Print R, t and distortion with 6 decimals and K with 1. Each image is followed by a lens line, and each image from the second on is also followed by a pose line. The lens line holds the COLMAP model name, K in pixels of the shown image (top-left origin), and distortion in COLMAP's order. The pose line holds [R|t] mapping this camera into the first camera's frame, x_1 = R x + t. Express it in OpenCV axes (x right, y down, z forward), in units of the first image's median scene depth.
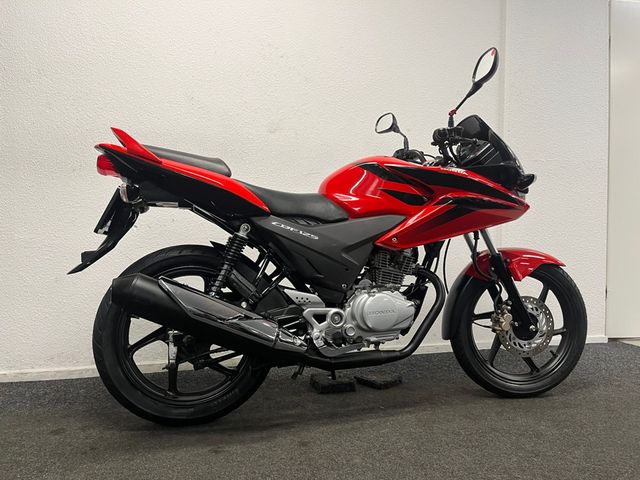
lens RADIAL K [[489.1, 0, 320.0], [0, 489.1, 240.0], [0, 0, 1]] dist [0.042284, -0.008496]
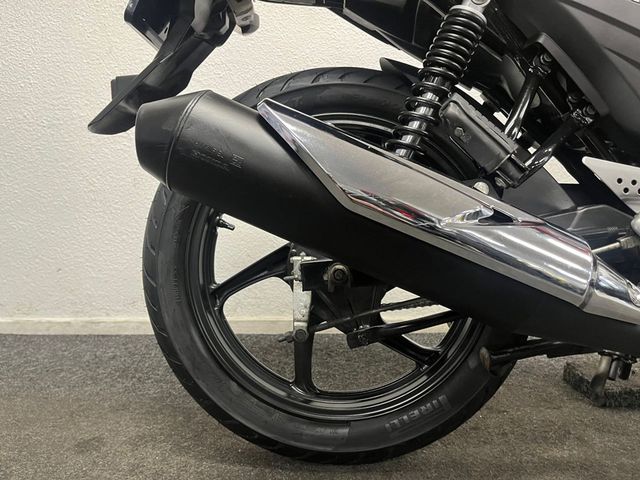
lens RADIAL K [[489.1, 0, 320.0], [0, 489.1, 240.0], [0, 0, 1]] dist [0.042284, -0.008496]
pose [[0.961553, 0.018161, -0.274019, -0.156865], [0.005311, 0.996394, 0.084675, 0.128025], [0.274569, -0.082875, 0.957989, 0.562672]]
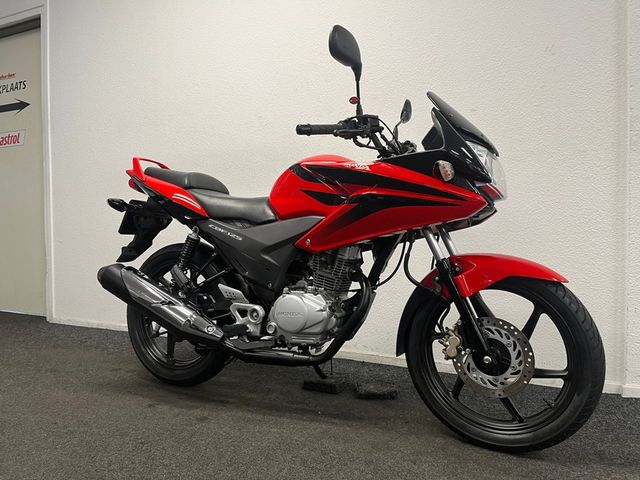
lens RADIAL K [[489.1, 0, 320.0], [0, 489.1, 240.0], [0, 0, 1]] dist [0.042284, -0.008496]
pose [[0.750042, 0.012580, -0.661271, 0.836892], [-0.005038, 0.999899, 0.013307, -0.017028], [0.661372, -0.006649, 0.750029, 0.292718]]
